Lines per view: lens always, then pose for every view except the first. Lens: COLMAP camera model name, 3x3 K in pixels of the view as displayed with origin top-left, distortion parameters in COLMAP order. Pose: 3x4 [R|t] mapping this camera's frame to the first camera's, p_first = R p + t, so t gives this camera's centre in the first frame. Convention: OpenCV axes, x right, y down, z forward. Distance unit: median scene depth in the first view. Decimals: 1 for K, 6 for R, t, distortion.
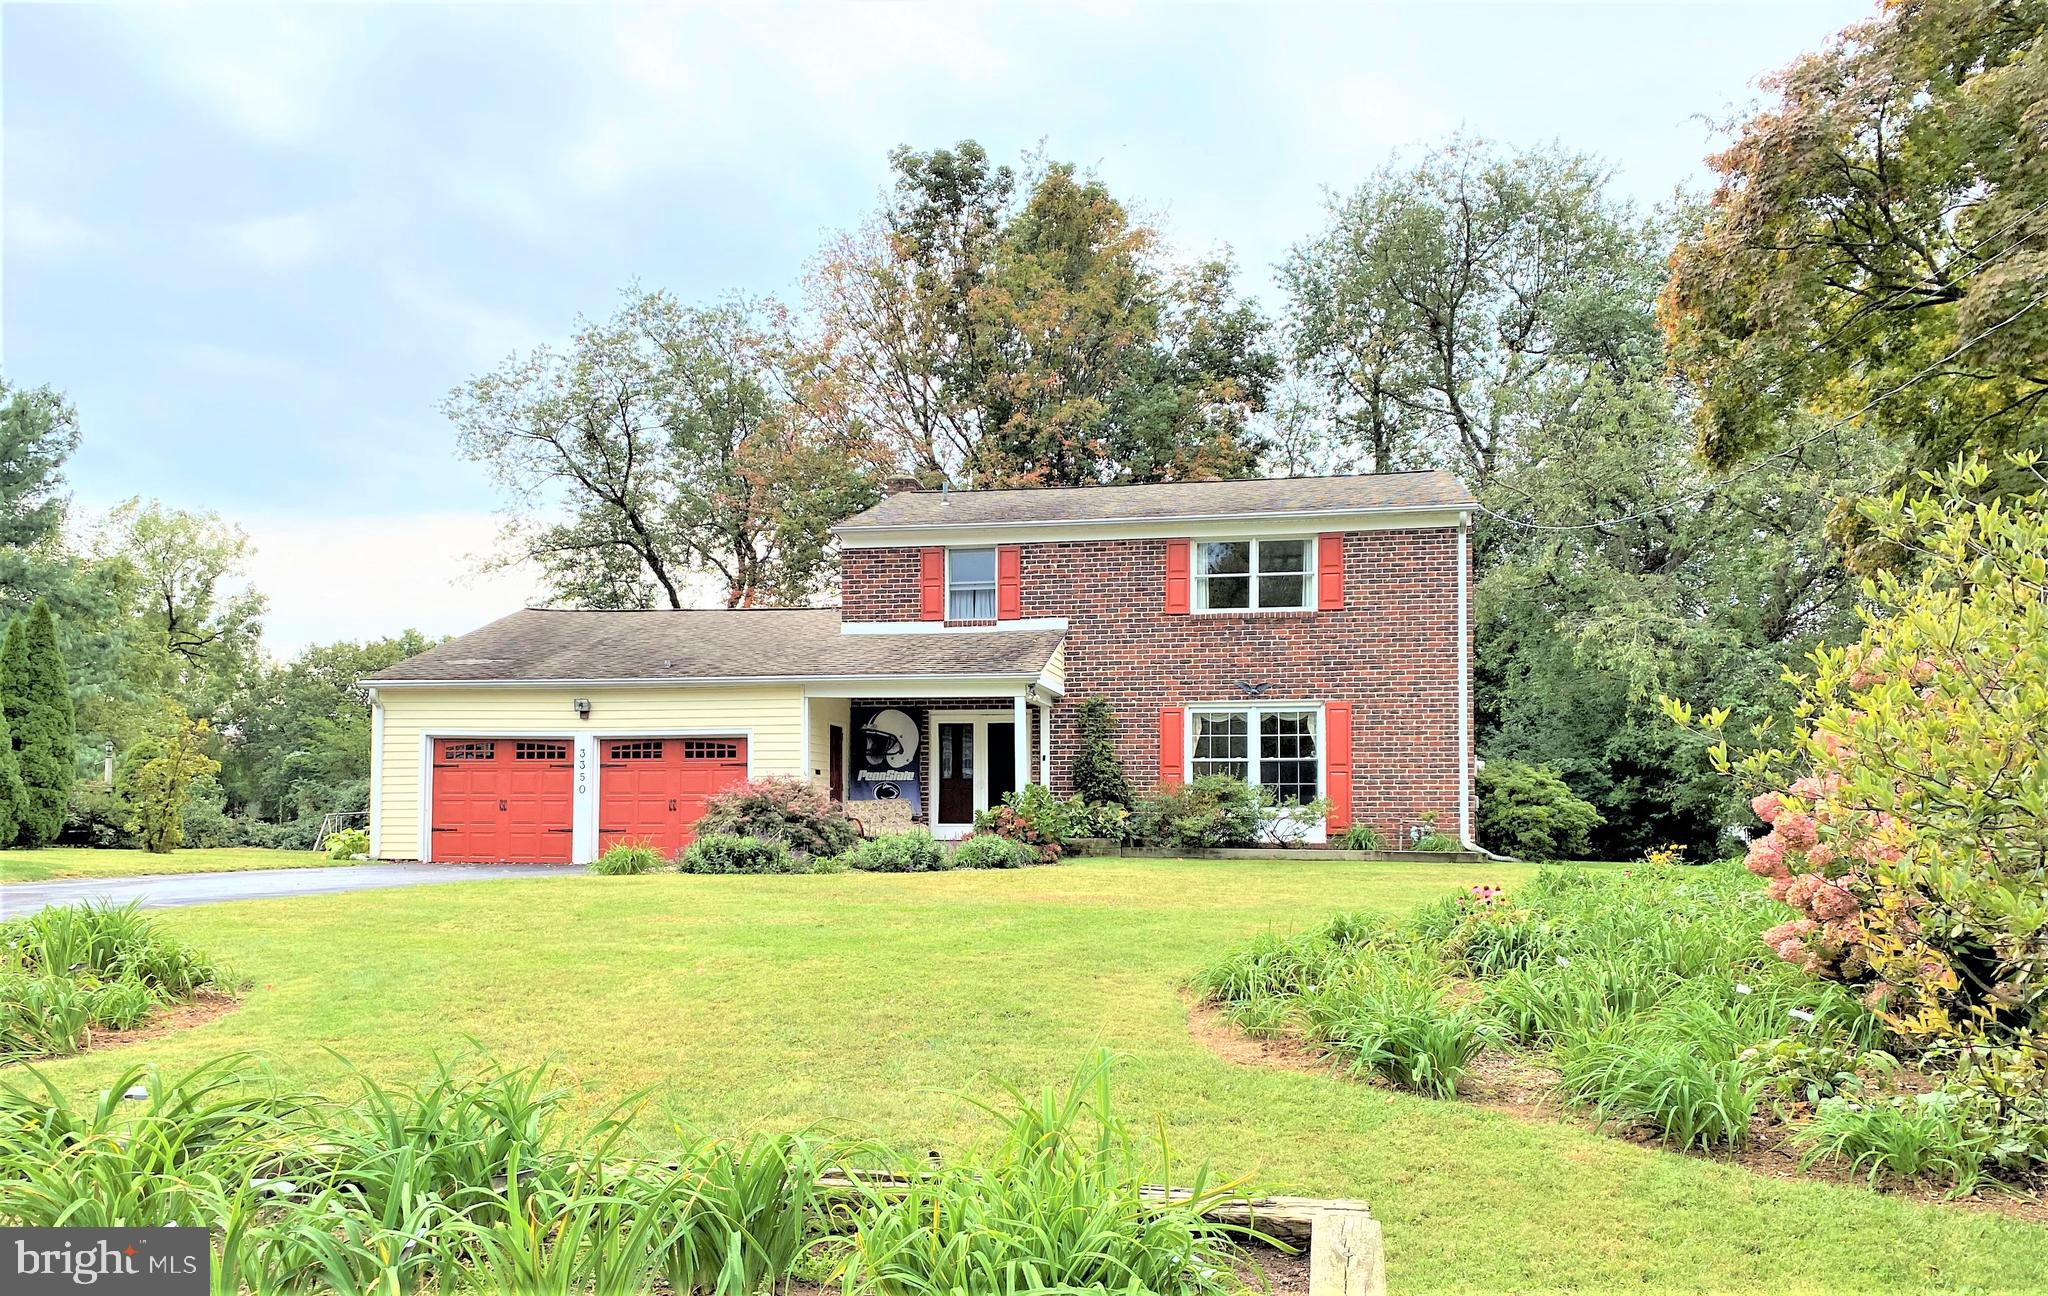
lens RADIAL K [[1607.2, 0, 966.0], [0, 1607.2, 759.8], [0, 0, 1]] dist [0.111015, -0.000390]
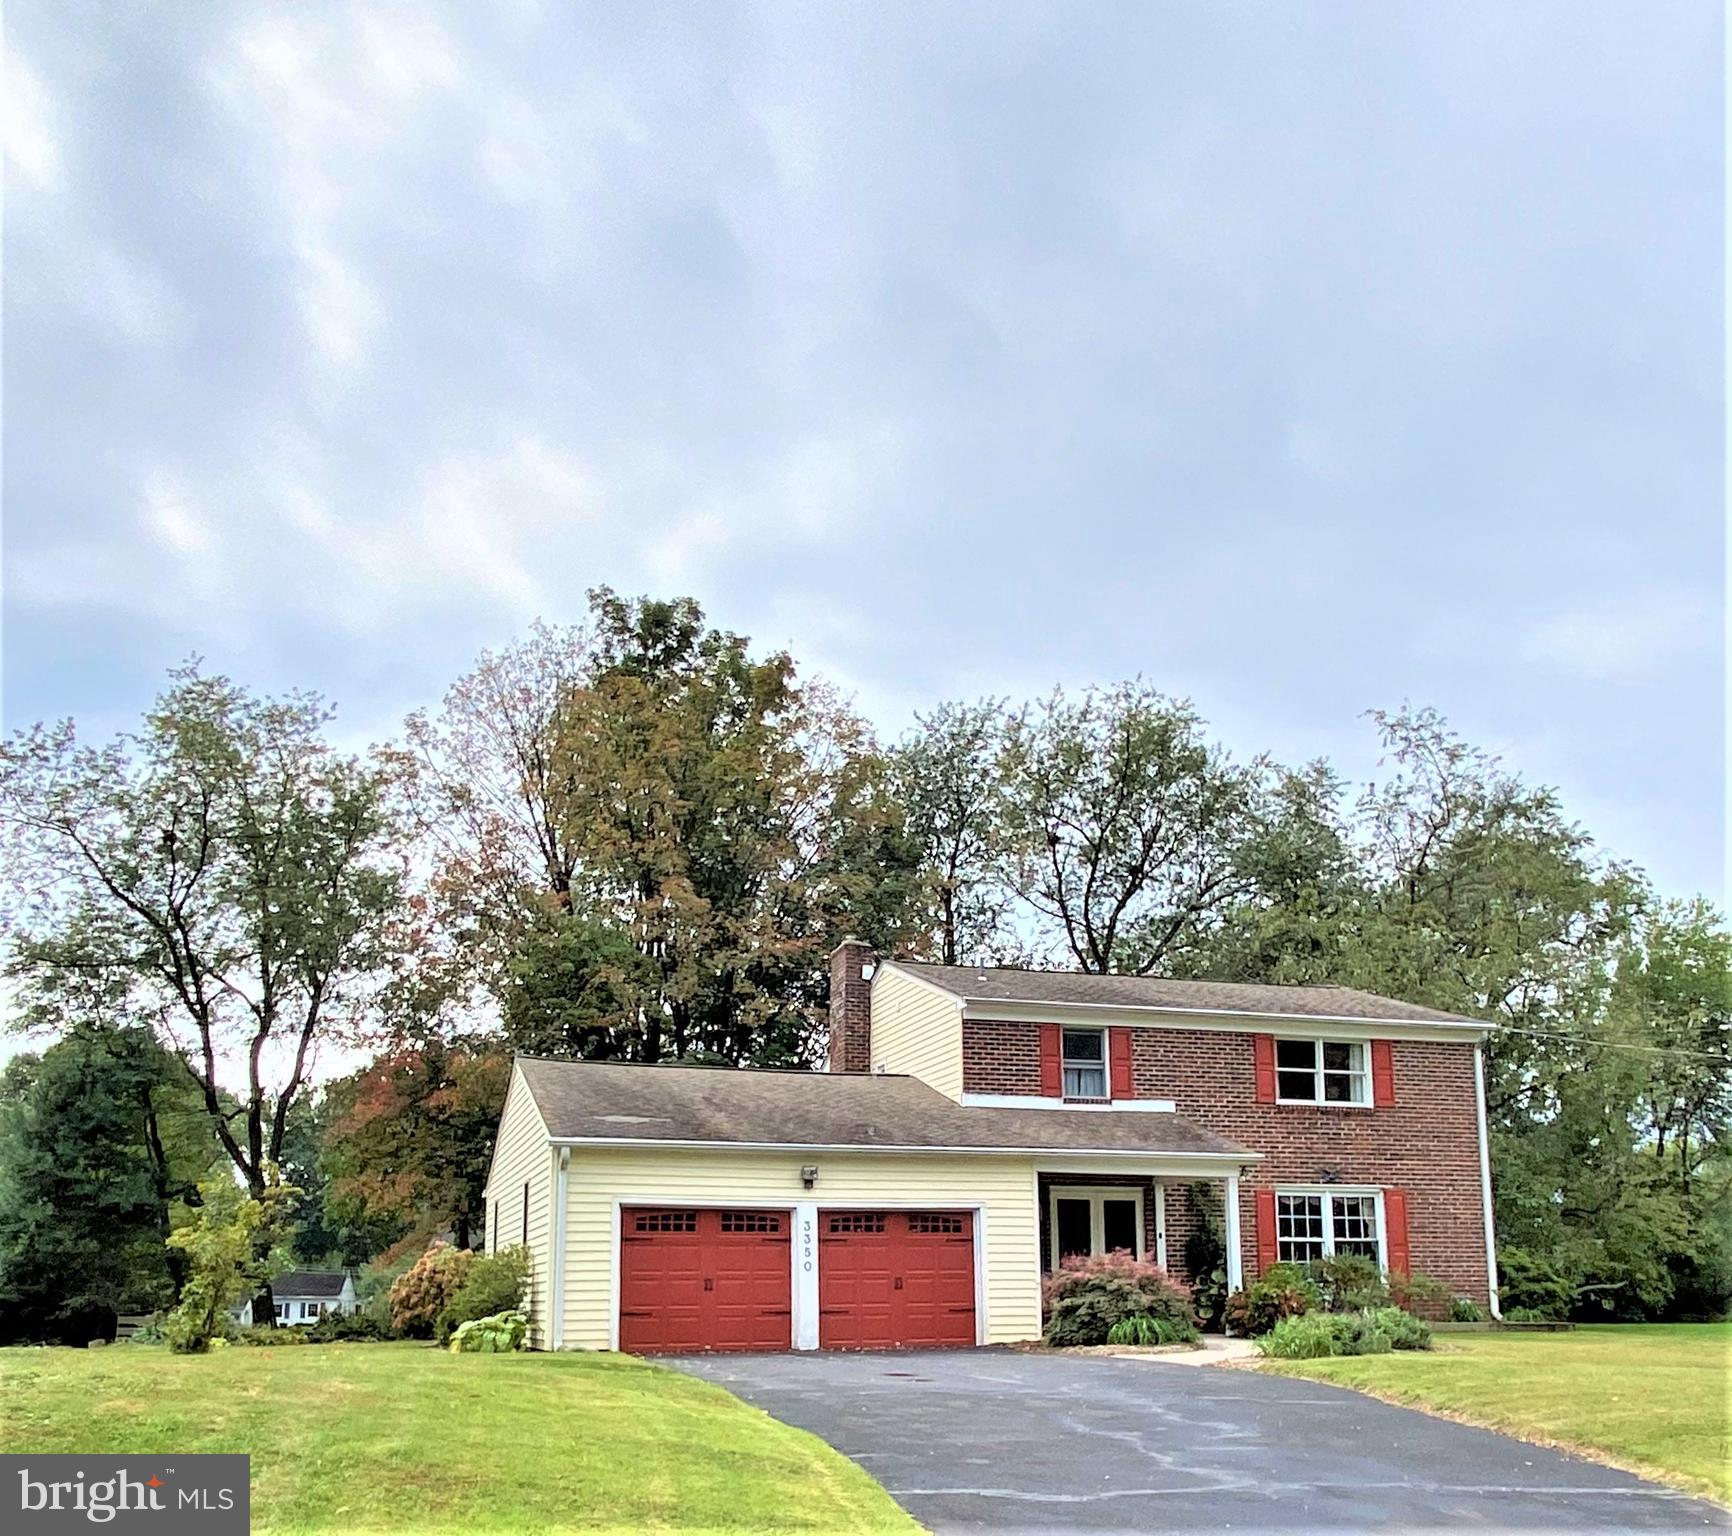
lens RADIAL K [[1666.8, 0, 907.1], [0, 1666.8, 1064.0], [0, 0, 1]] dist [0.119989, -0.115183]
pose [[0.865271, 0.059239, 0.497791, -0.642173], [-0.009465, 0.994747, -0.101927, 0.000421], [-0.501214, 0.083483, 0.861287, 0.152298]]
